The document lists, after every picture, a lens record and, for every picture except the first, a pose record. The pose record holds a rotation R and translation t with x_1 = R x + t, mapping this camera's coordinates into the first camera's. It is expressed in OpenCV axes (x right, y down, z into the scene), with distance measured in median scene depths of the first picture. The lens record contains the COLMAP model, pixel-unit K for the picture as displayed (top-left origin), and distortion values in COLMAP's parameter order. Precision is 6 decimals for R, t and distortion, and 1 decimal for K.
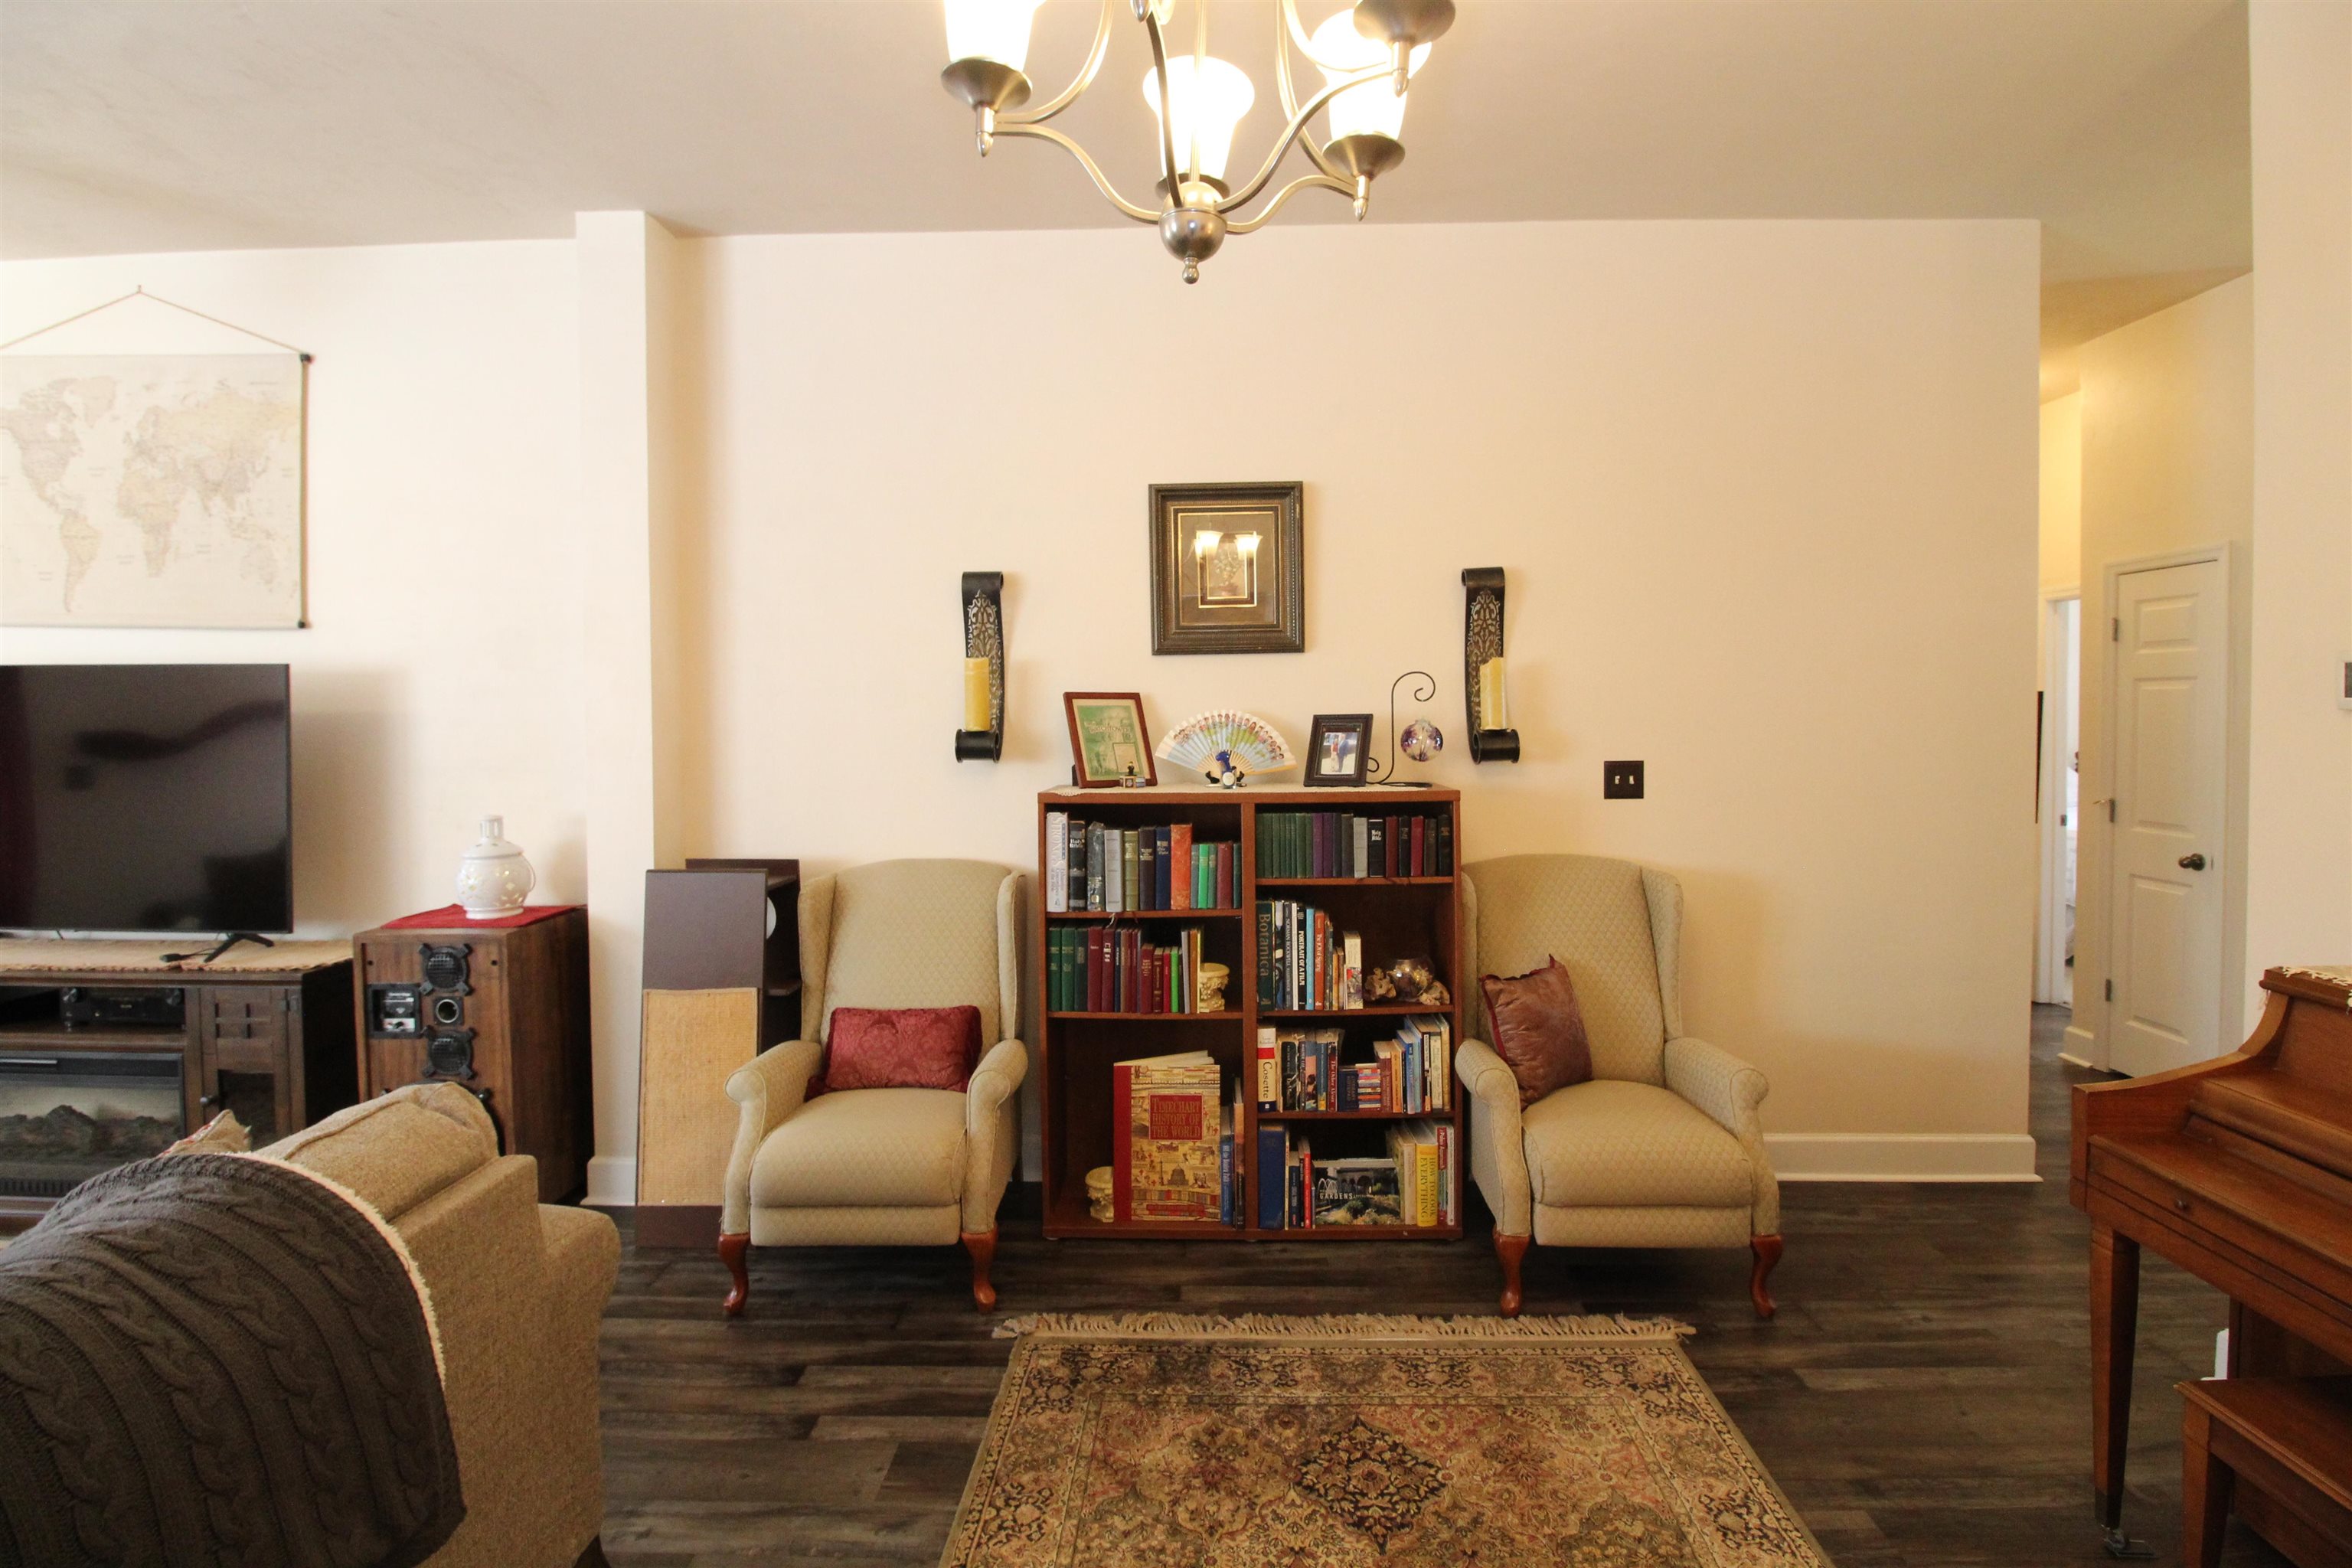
lens RADIAL K [[1089.0, 0, 1189.3], [0, 1089.0, 746.6], [0, 0, 1]] dist [0.000126, -0.012547]
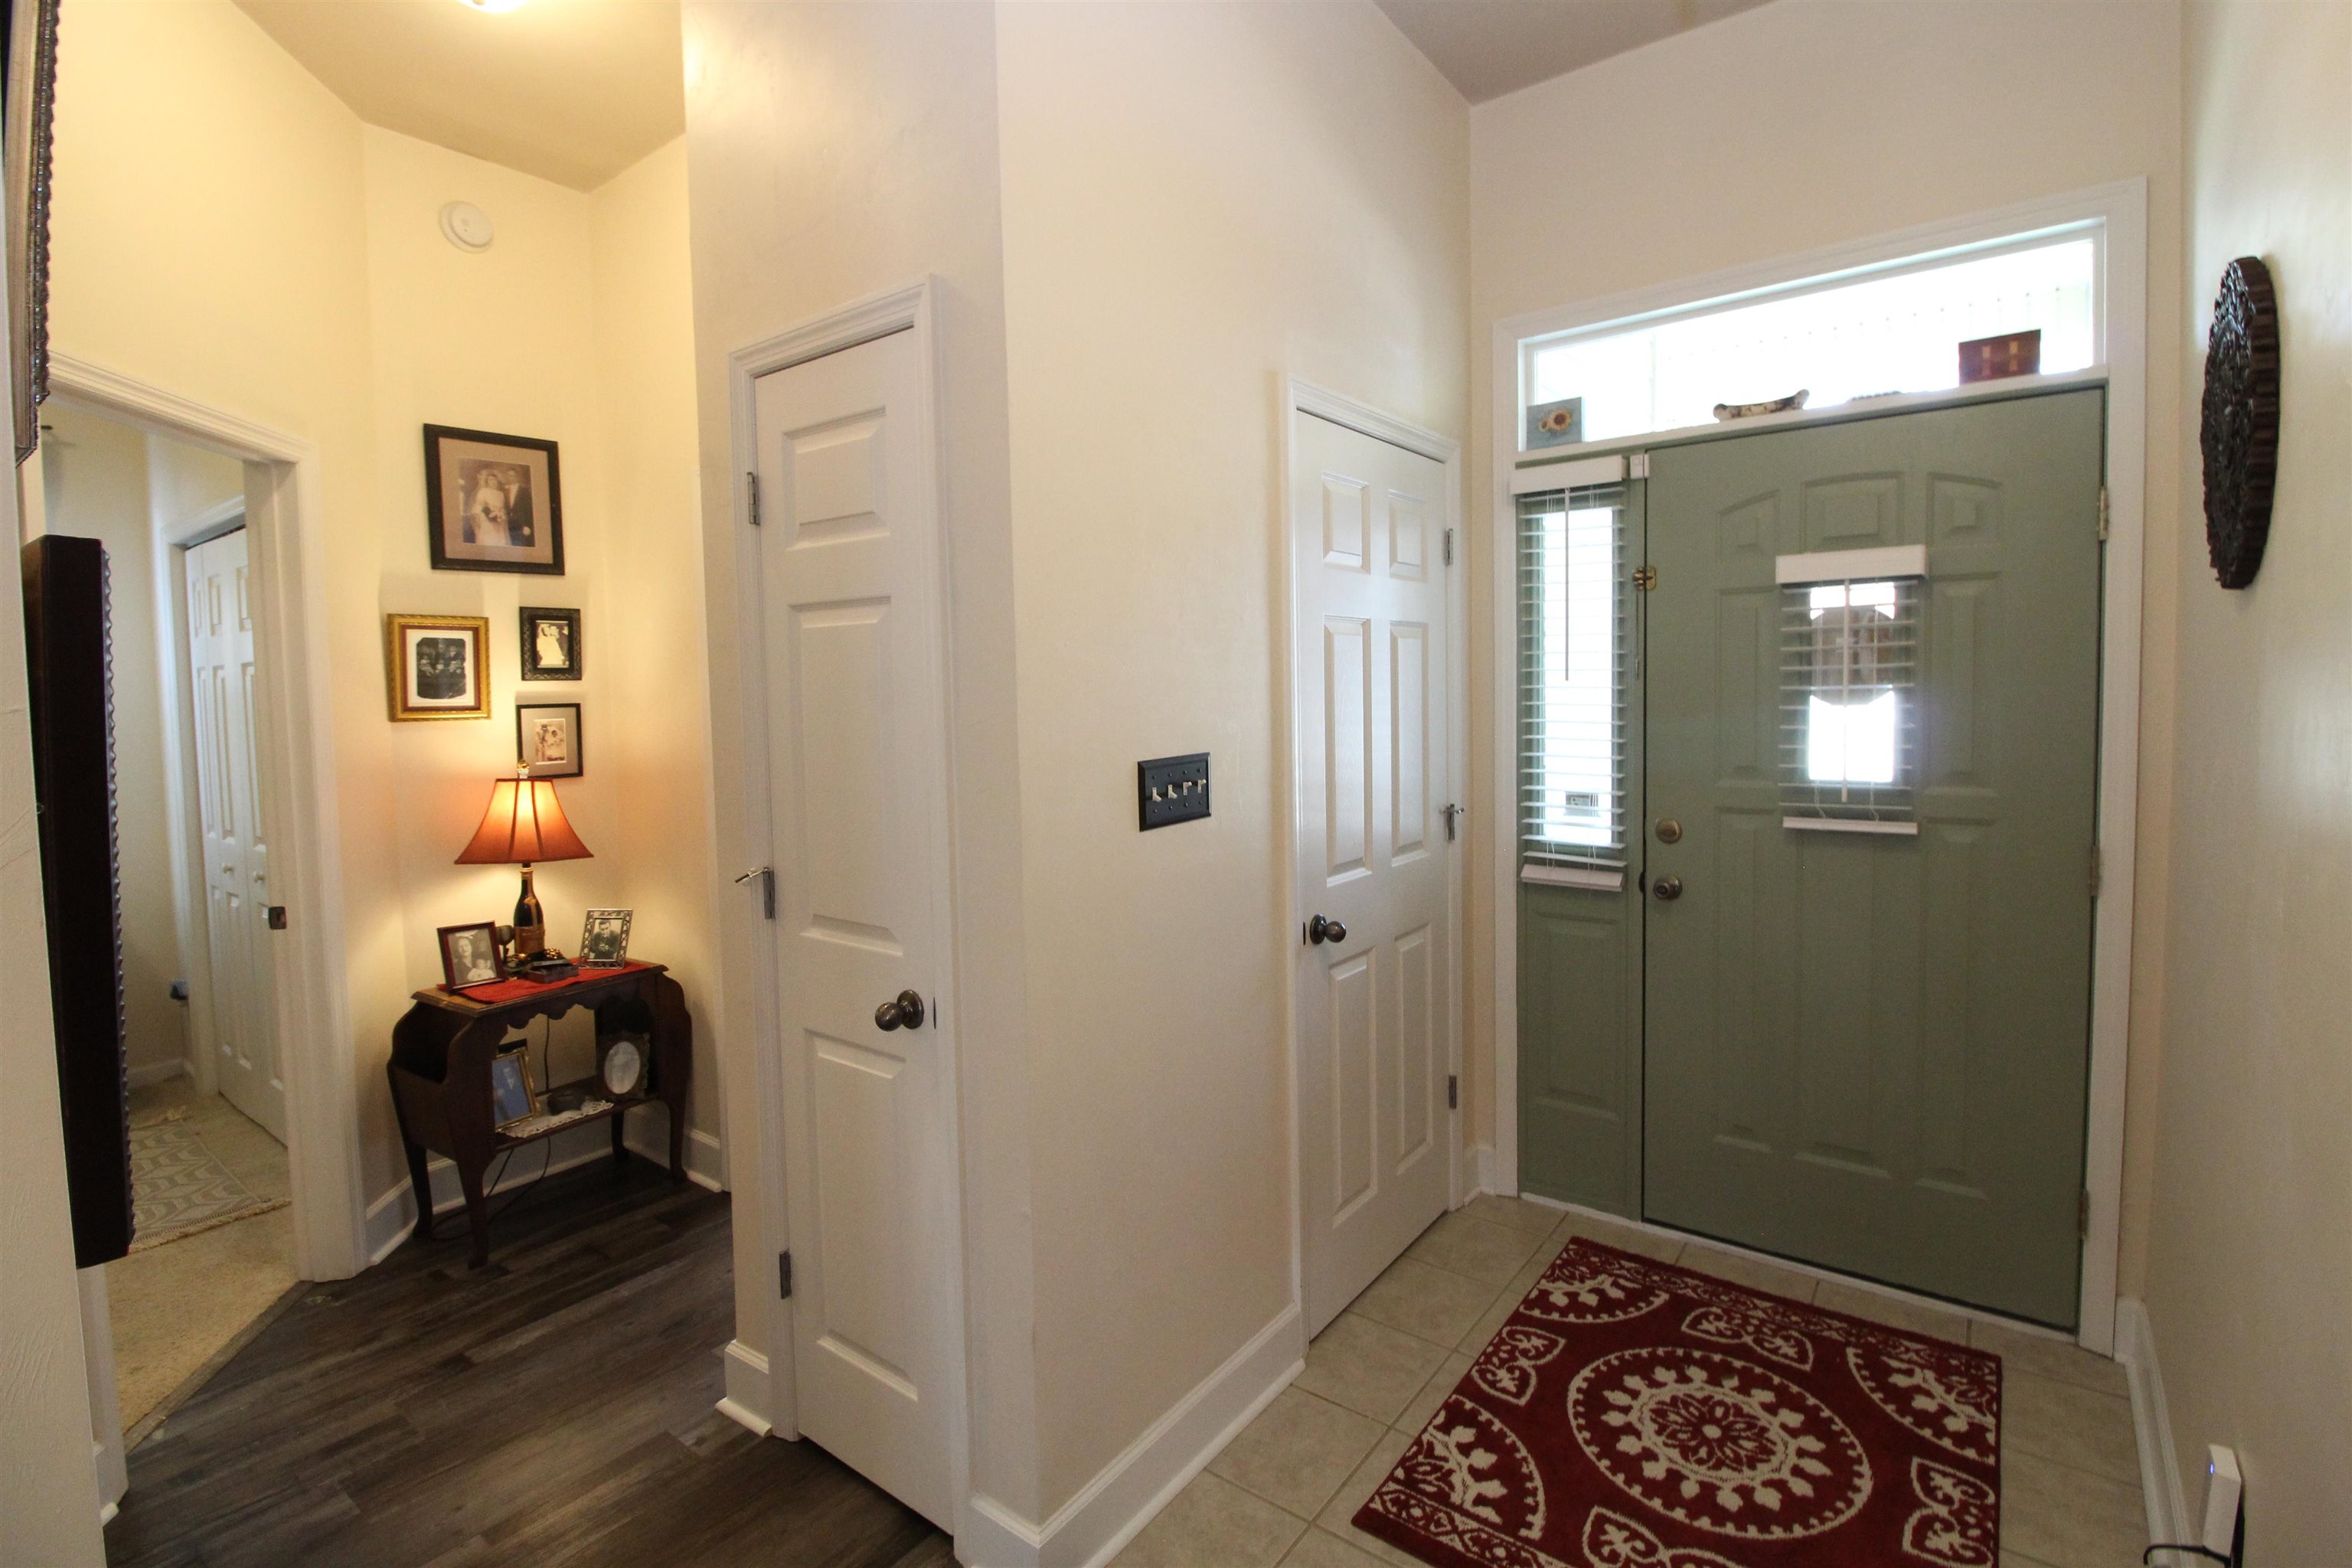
lens RADIAL K [[1089.0, 0, 1191.0], [0, 1089.0, 734.0], [0, 0, 1]] dist [0.000126, -0.012547]
pose [[0.577783, -0.046721, 0.814852, 0.720727], [0.037857, 0.998820, 0.030426, -0.019595], [-0.815312, 0.013268, 0.578870, 0.723984]]
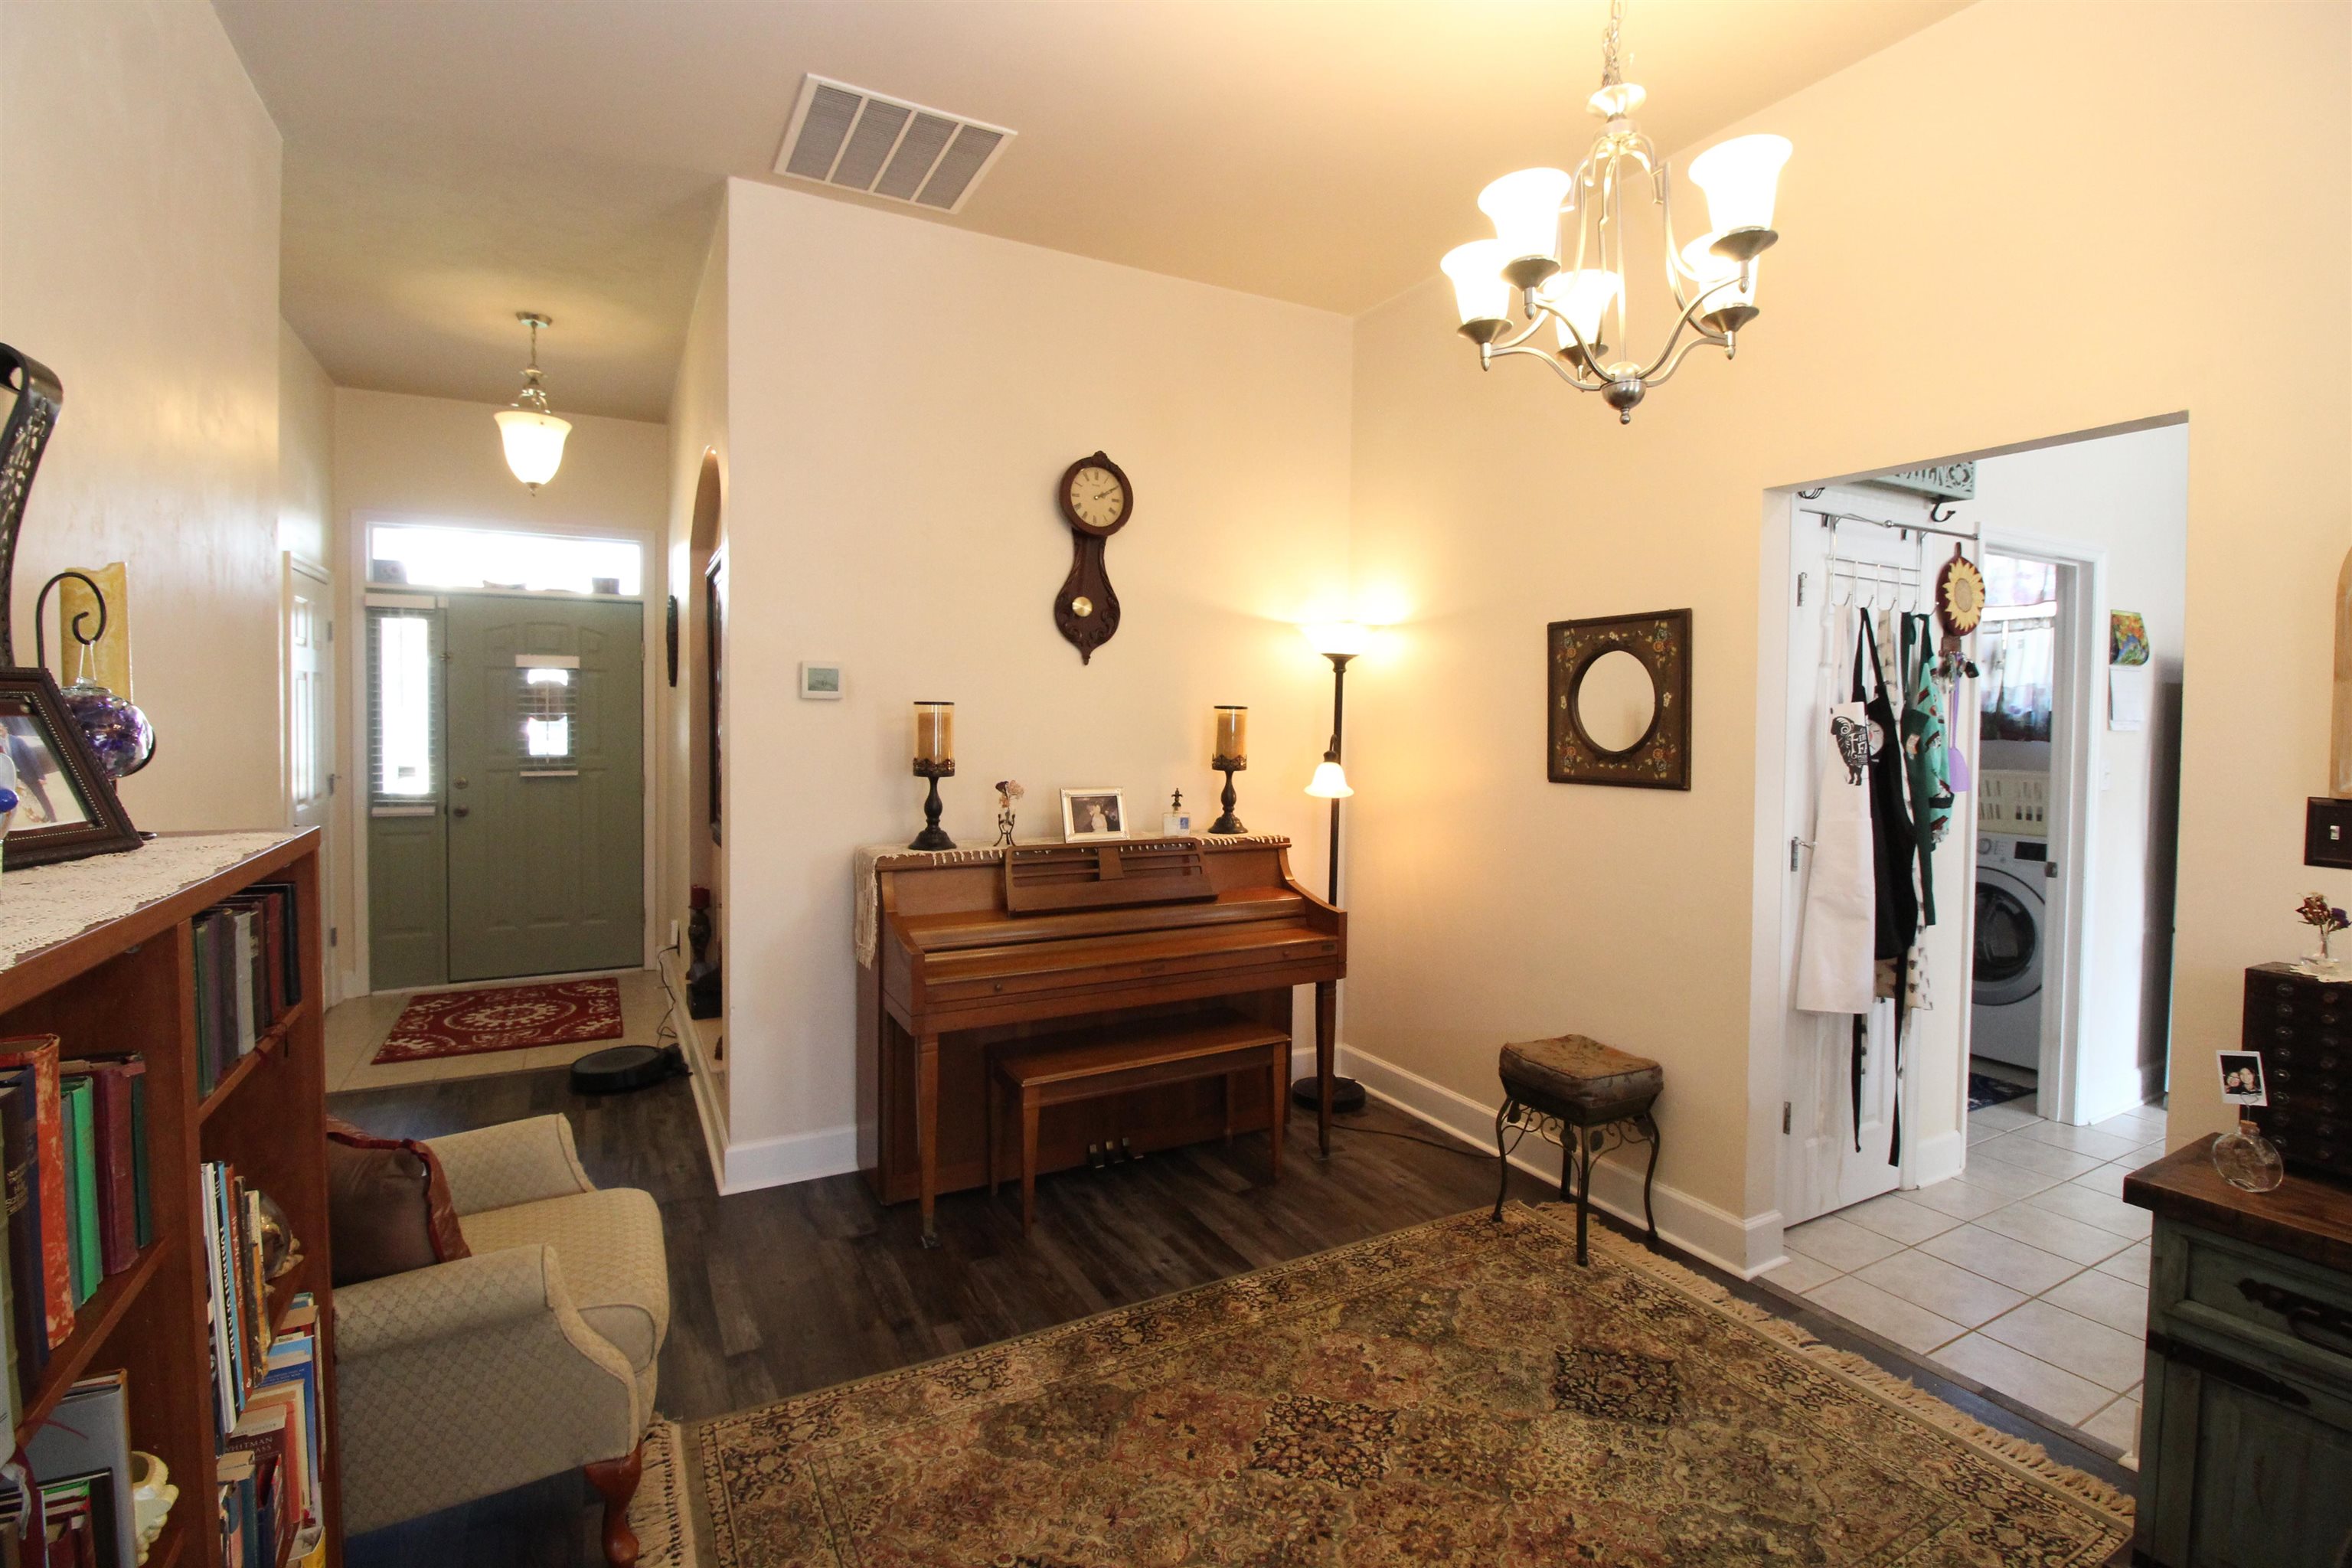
lens RADIAL K [[1089.0, 0, 1185.7], [0, 1089.0, 745.9], [0, 0, 1]] dist [0.000126, -0.012547]
pose [[-0.503213, -0.023685, 0.863838, -0.348502], [0.014955, 0.999236, 0.036109, -0.008959], [-0.864033, 0.031089, -0.502474, 0.778355]]
